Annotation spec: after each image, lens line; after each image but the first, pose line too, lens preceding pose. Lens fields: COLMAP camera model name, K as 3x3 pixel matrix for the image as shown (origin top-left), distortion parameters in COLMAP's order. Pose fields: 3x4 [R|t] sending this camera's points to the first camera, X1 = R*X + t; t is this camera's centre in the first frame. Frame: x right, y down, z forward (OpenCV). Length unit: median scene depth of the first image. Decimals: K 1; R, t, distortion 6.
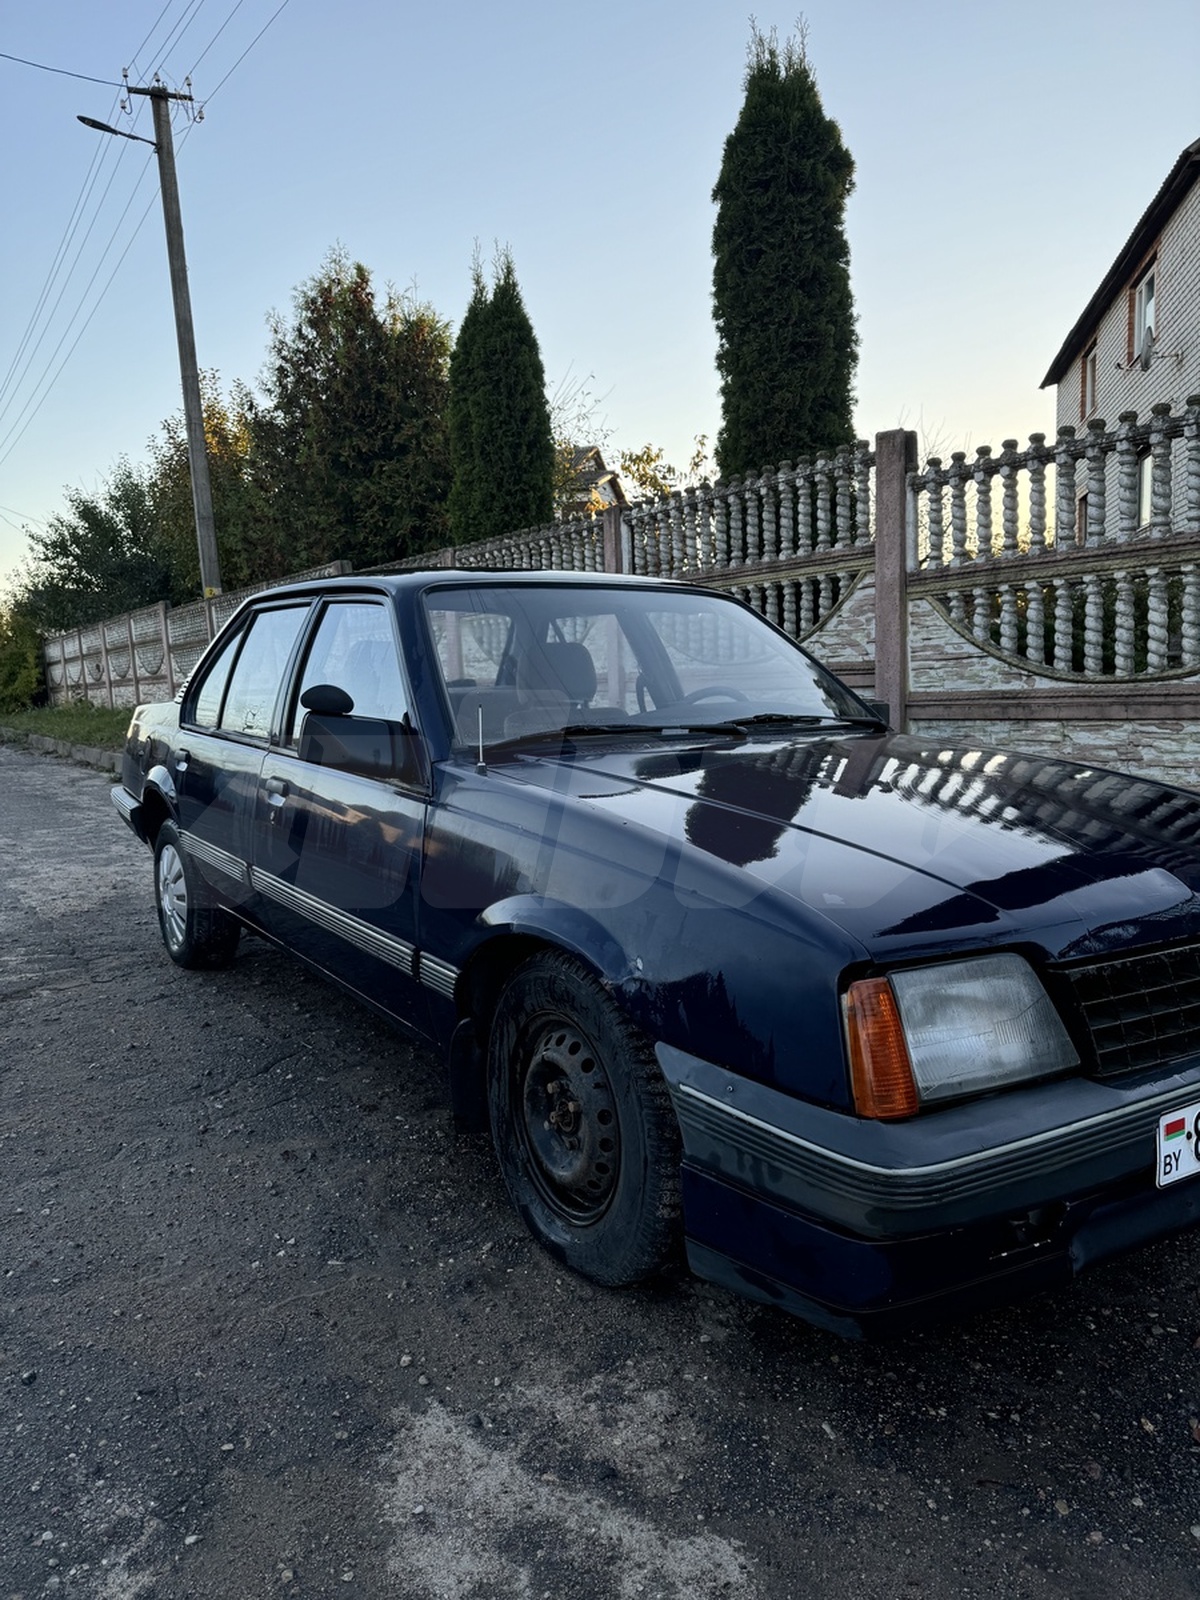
lens RADIAL K [[1125.4, 0, 599.2], [0, 1125.4, 784.4], [0, 0, 1]] dist [0.034040, -0.050716]
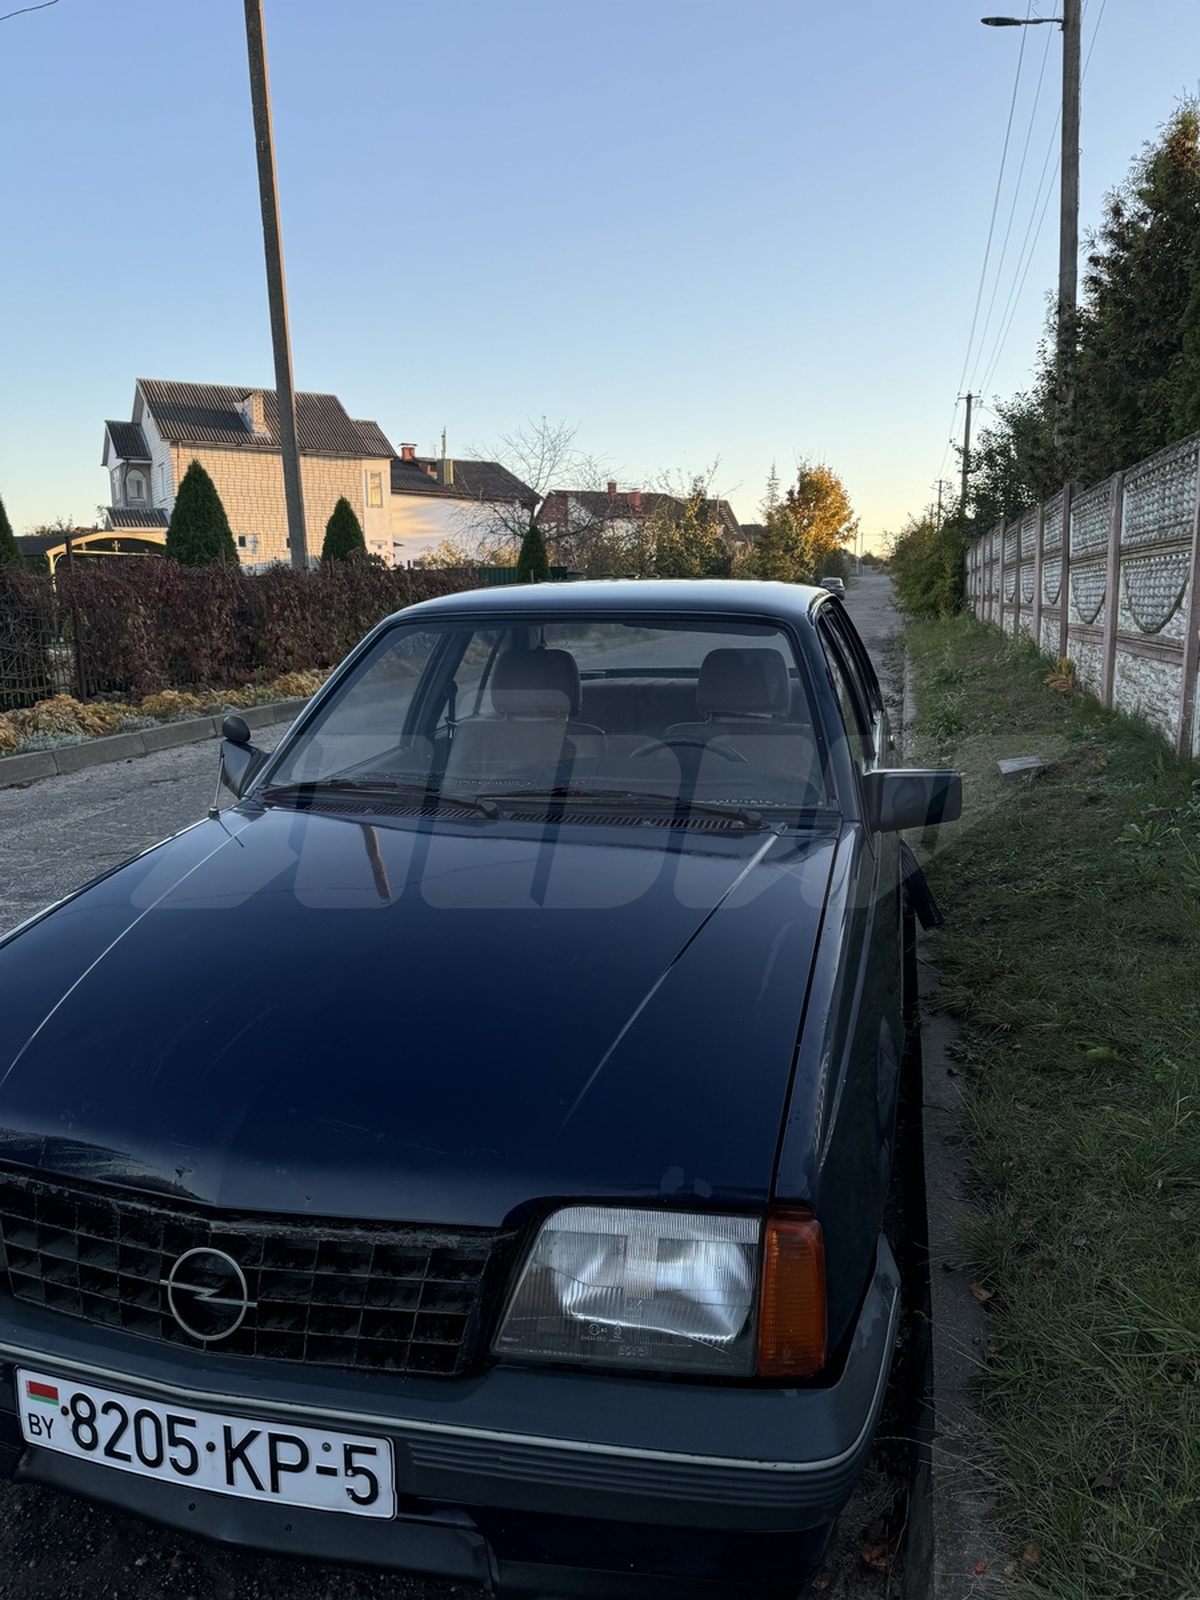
lens RADIAL K [[1125.4, 0, 617.4], [0, 1125.4, 788.7], [0, 0, 1]] dist [0.034040, -0.050716]
pose [[0.661734, 0.146590, -0.735268, 0.356674], [-0.073738, 0.988670, 0.130746, -0.078247], [0.746103, -0.032302, 0.665046, 0.199439]]
